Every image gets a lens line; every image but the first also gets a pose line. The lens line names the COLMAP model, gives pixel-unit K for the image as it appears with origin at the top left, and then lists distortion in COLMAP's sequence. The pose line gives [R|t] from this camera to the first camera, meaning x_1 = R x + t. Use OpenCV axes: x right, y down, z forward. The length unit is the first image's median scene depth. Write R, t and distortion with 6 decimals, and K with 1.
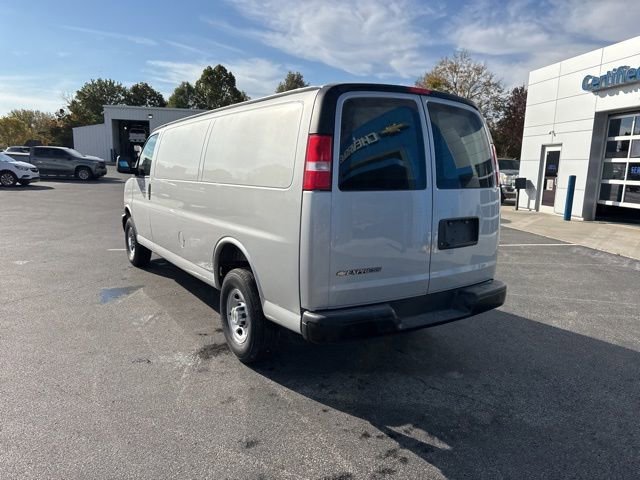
lens RADIAL K [[455.9, 0, 312.1], [0, 455.9, 242.2], [0, 0, 1]] dist [-0.004454, -0.002975]
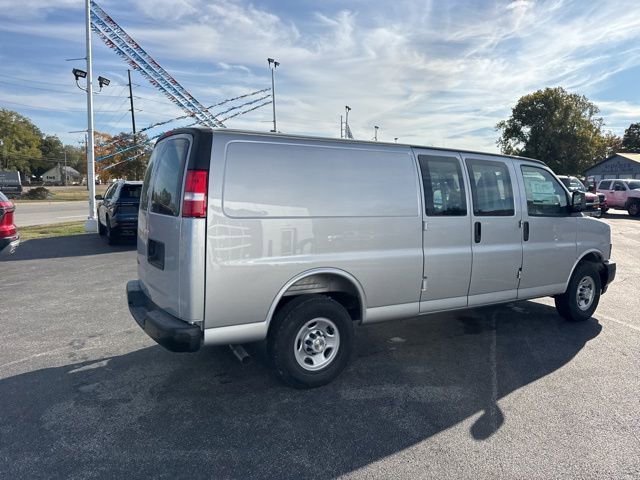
lens RADIAL K [[454.3, 0, 321.3], [0, 454.3, 234.0], [0, 0, 1]] dist [0.007969, -0.003643]
pose [[-0.010035, 0.077233, -0.996963, 0.069638], [-0.179041, 0.980762, 0.077780, -0.011010], [0.983790, 0.179278, 0.003985, 0.067906]]
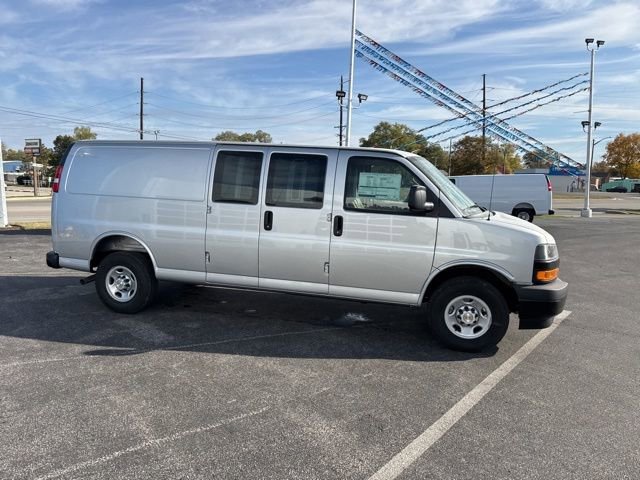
lens RADIAL K [[449.1, 0, 317.2], [0, 449.1, 237.6], [0, 0, 1]] dist [0.049264, -0.055425]
pose [[-0.724837, 0.041225, -0.687686, 0.045004], [-0.156790, 0.962141, 0.222938, -0.025192], [0.670842, 0.269416, -0.690932, 0.148839]]
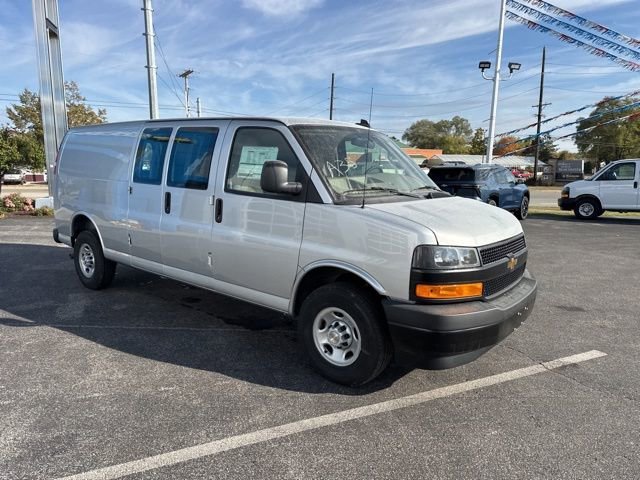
lens RADIAL K [[449.3, 0, 317.9], [0, 449.3, 242.4], [0, 0, 1]] dist [0.050000, -0.060491]
pose [[-0.945301, 0.014260, -0.325887, 0.000889], [-0.091423, 0.947422, 0.306649, -0.027453], [0.313125, 0.319669, -0.894295, 0.161482]]
